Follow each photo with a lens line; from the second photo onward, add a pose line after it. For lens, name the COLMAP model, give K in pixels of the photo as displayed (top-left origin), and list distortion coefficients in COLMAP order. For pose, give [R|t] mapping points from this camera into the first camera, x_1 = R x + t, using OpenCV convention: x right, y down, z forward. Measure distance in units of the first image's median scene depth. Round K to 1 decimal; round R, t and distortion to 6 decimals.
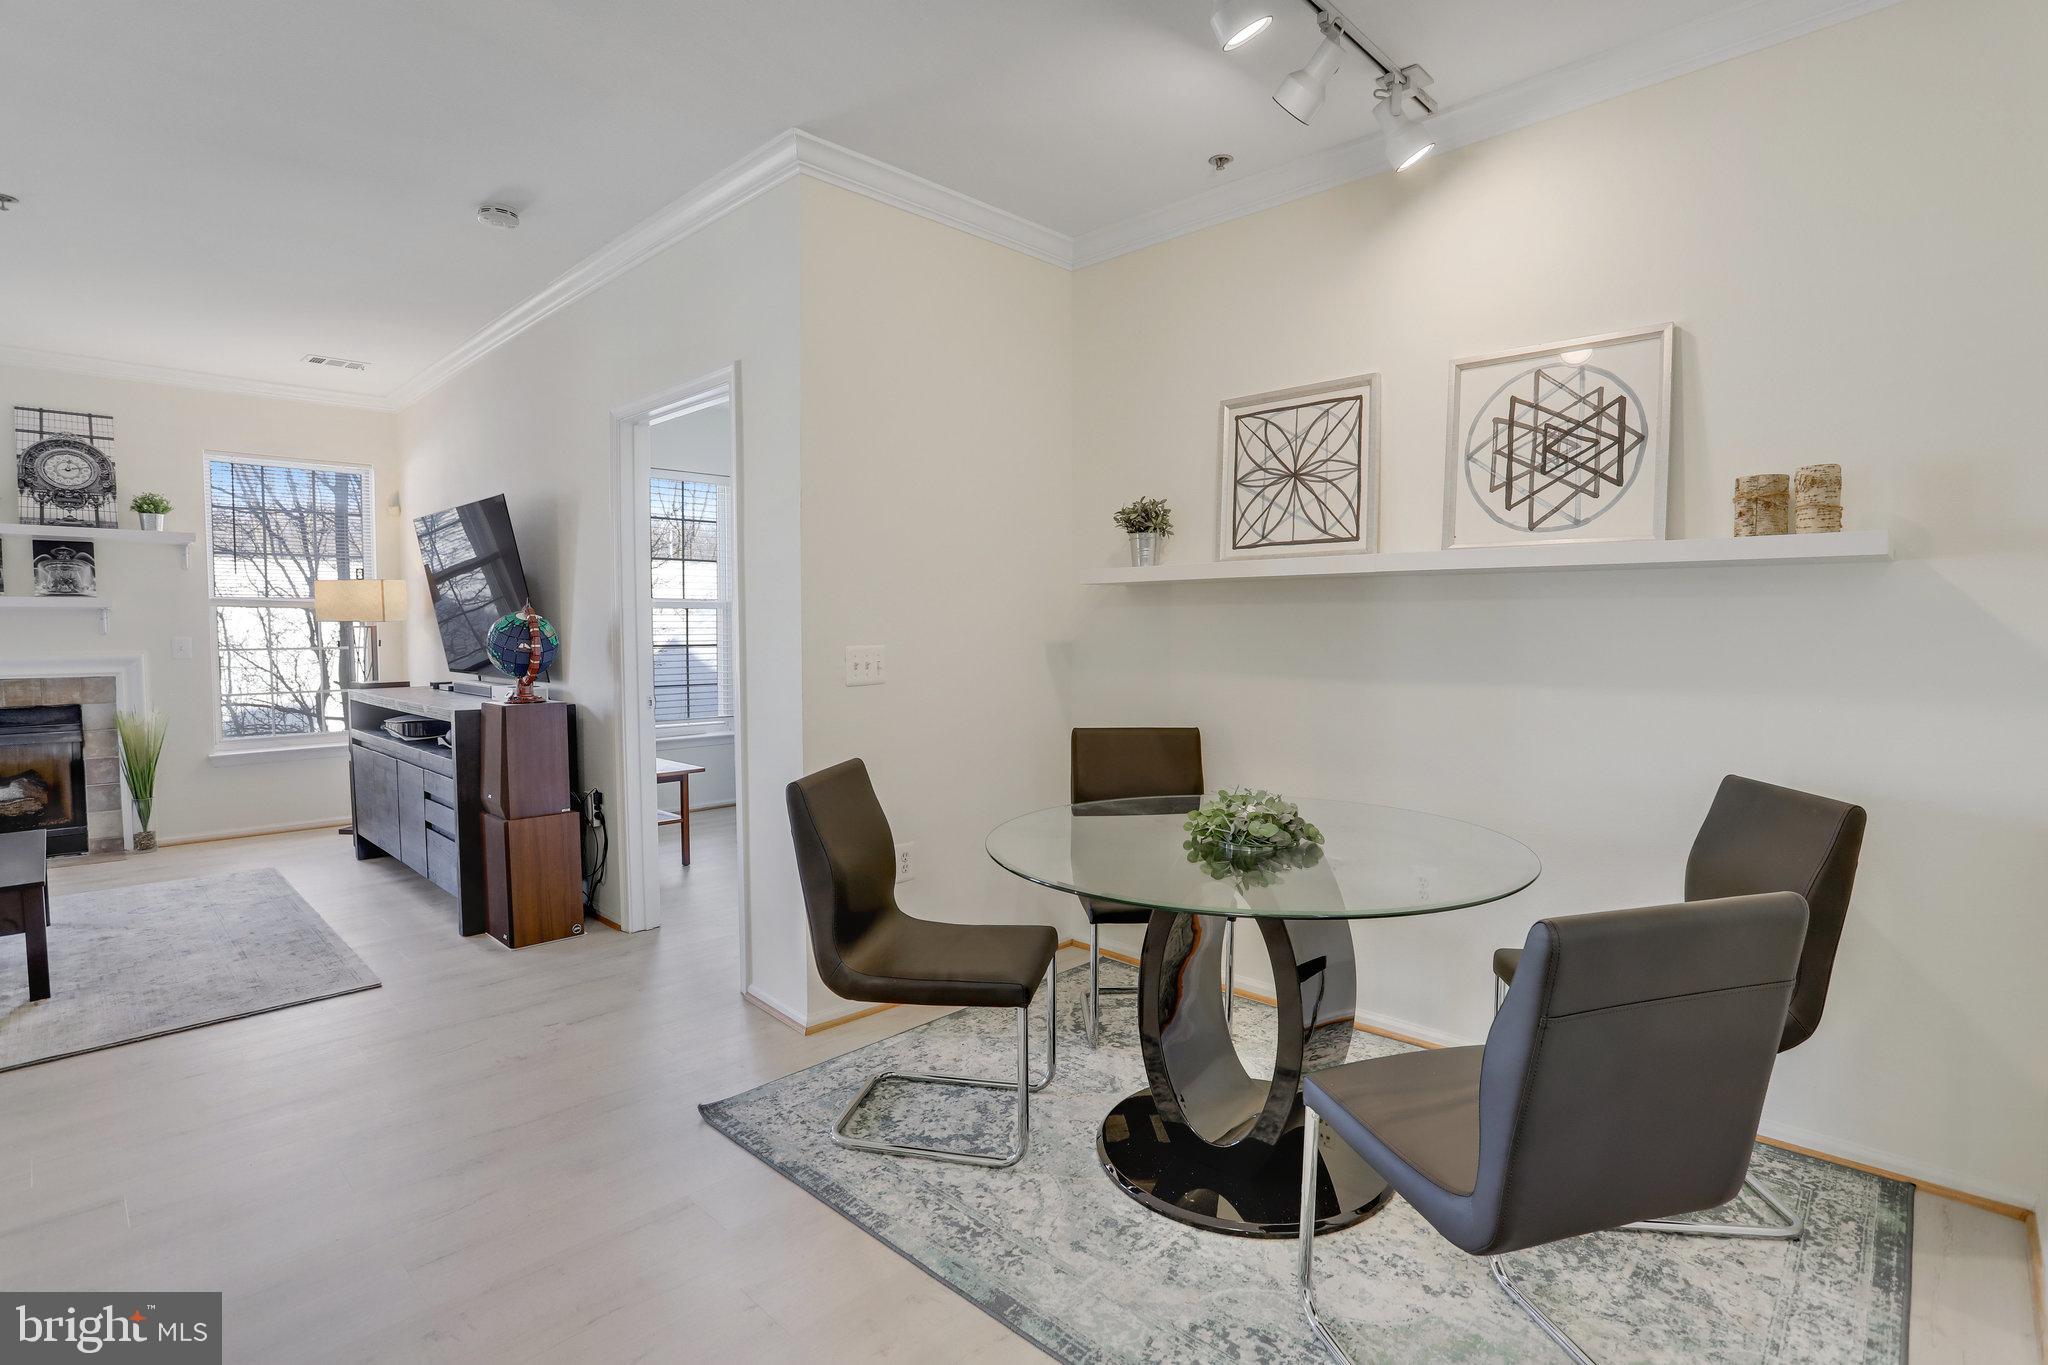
lens RADIAL K [[1002.8, 0, 1037.4], [0, 1002.8, 680.0], [0, 0, 1]] dist [-0.058696, 0.020846]
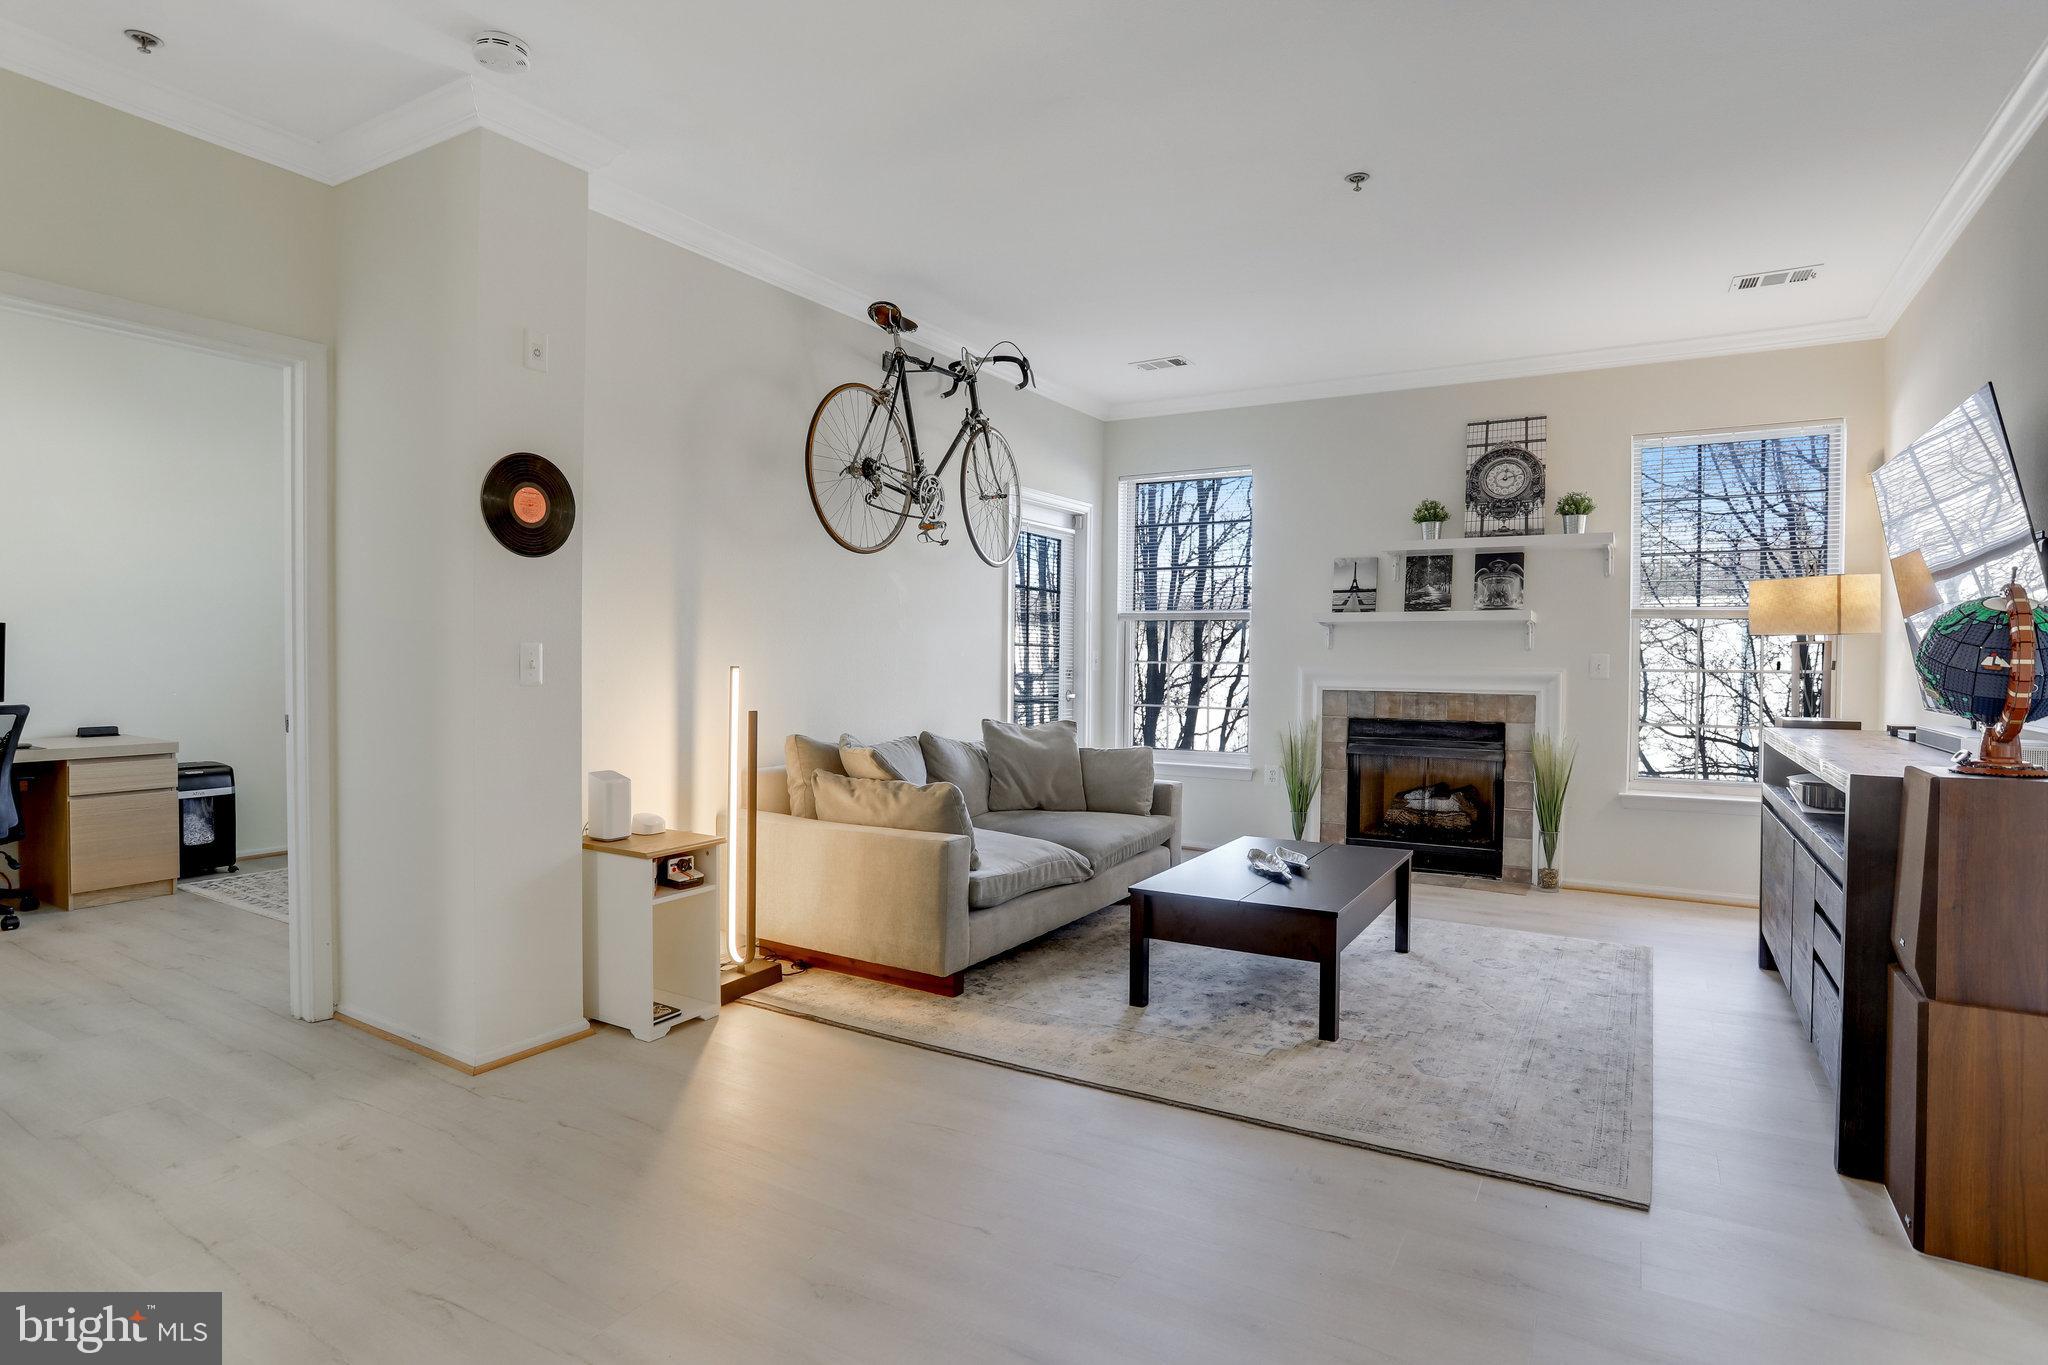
lens RADIAL K [[1064.9, 0, 1027.4], [0, 1064.9, 672.9], [0, 0, 1]] dist [-0.078884, 0.047229]
pose [[0.232286, 0.018390, -0.972474, -0.124228], [-0.058777, 0.998259, 0.004838, -0.001795], [0.970870, 0.056035, 0.232963, 0.399530]]
